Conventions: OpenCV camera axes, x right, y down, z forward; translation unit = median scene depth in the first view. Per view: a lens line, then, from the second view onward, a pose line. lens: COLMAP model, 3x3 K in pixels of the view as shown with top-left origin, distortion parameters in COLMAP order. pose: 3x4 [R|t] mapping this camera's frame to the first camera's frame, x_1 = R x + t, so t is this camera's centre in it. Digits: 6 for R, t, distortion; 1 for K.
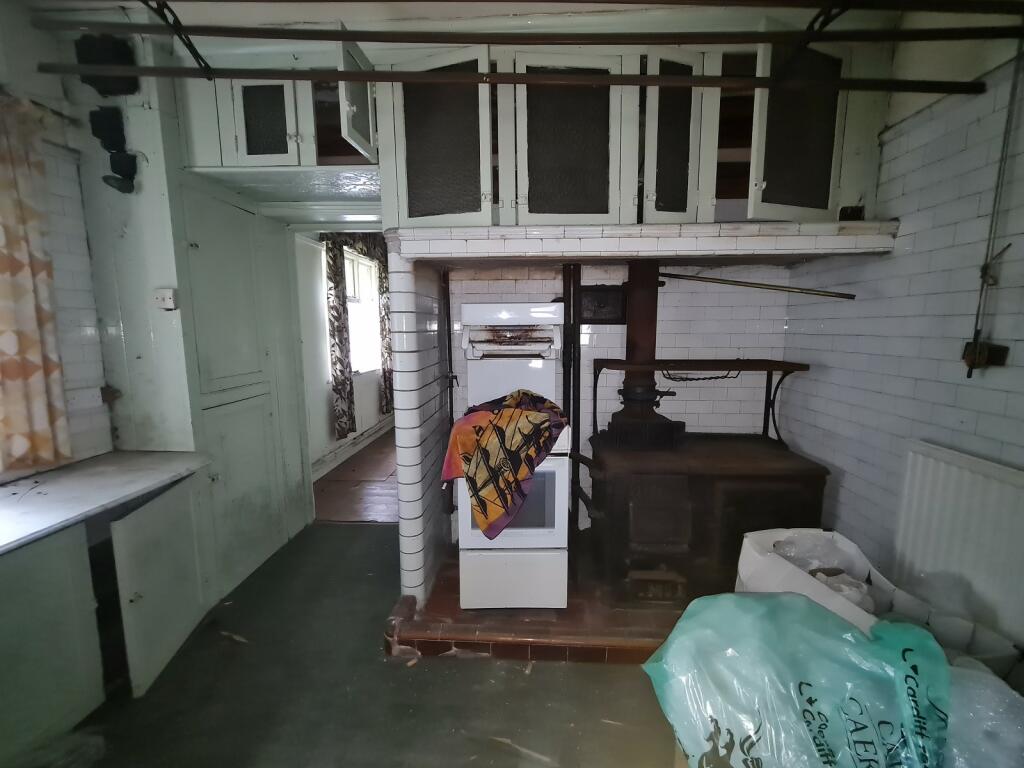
lens RADIAL K [[421.8, 0, 516.1], [0, 421.8, 382.7], [0, 0, 1]] dist [-0.006472, 0.001731]
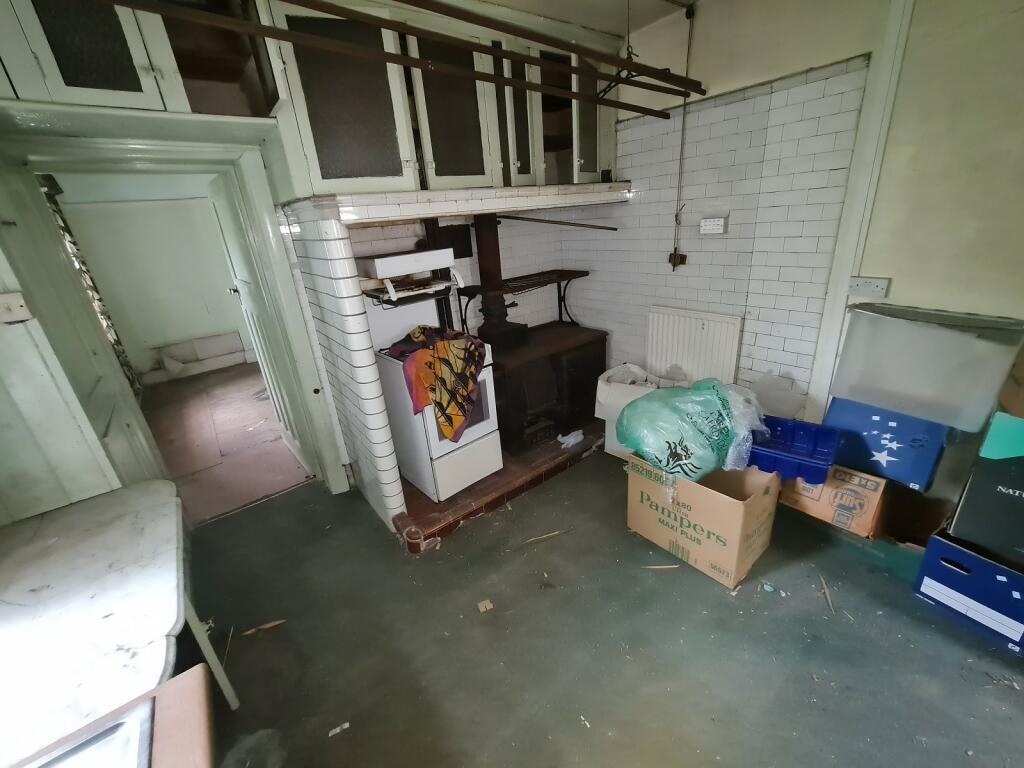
lens RADIAL K [[421.8, 0, 513.8], [0, 421.8, 383.6], [0, 0, 1]] dist [-0.006472, 0.001731]
pose [[0.749230, -0.299185, 0.590883, -0.659137], [0.163000, 0.948010, 0.273329, -0.134476], [-0.641939, -0.108473, 0.759044, -0.095393]]
